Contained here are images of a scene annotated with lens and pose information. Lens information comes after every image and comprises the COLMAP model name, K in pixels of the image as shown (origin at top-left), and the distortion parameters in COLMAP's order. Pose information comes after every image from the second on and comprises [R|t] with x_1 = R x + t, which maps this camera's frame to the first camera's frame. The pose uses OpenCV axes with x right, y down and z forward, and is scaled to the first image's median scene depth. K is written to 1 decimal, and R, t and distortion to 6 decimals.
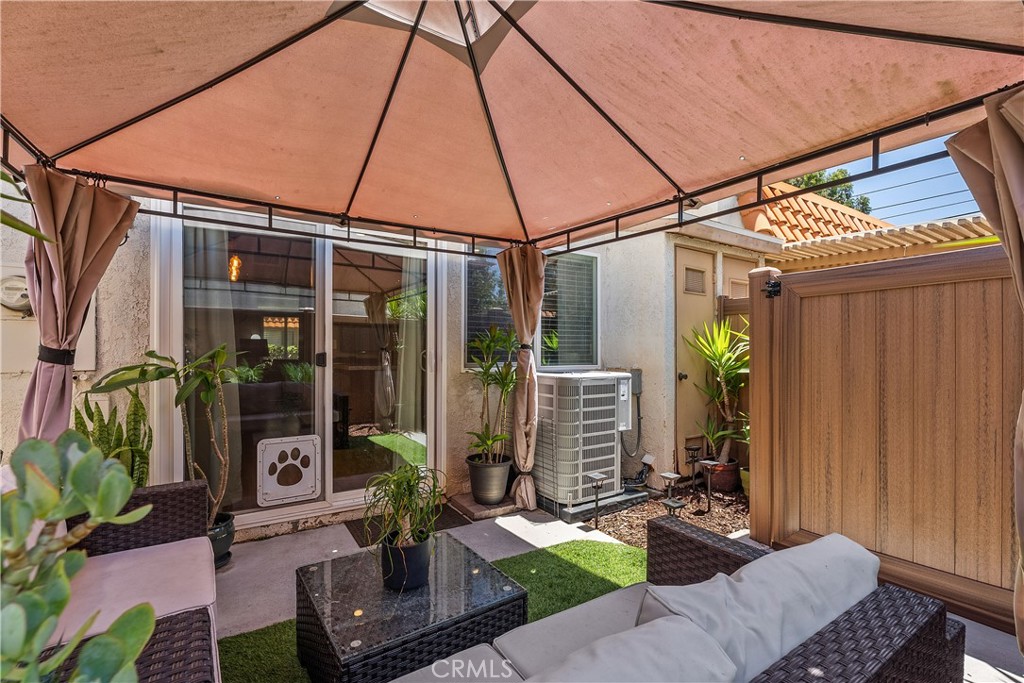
lens RADIAL K [[459.3, 0, 533.4], [0, 459.3, 356.5], [0, 0, 1]] dist [-0.005795, 0.001629]
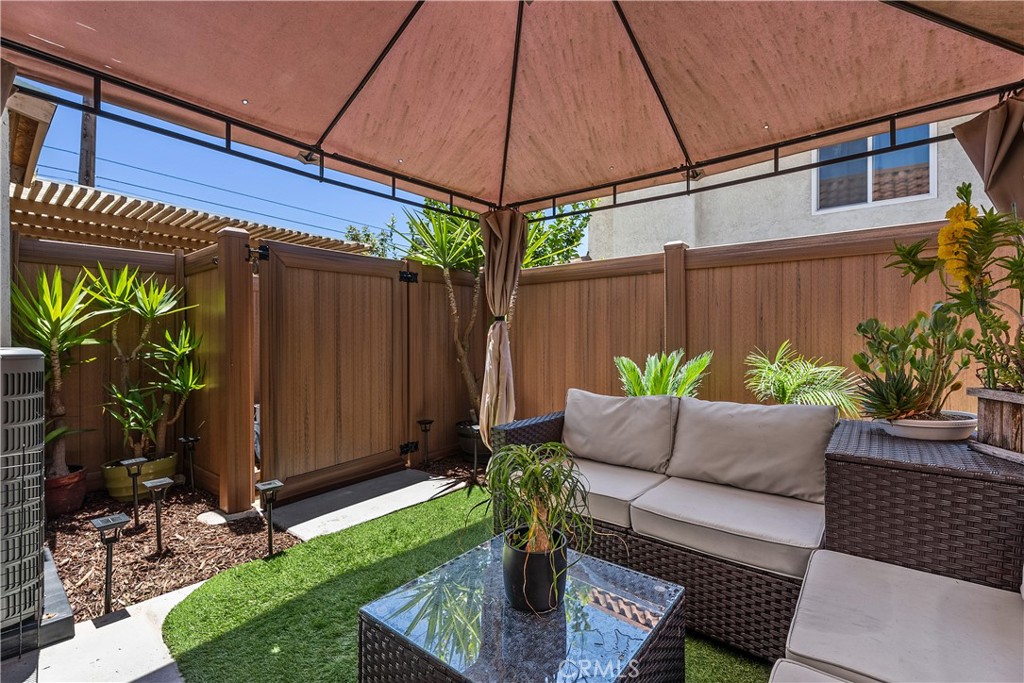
lens RADIAL K [[459.3, 0, 513.2], [0, 459.3, 335.1], [0, 0, 1]] dist [-0.005795, 0.001629]
pose [[-0.232264, -0.013459, 0.972560, -0.618007], [-0.000031, 0.999904, 0.013830, 0.021212], [-0.972653, 0.003182, -0.232242, 0.738466]]
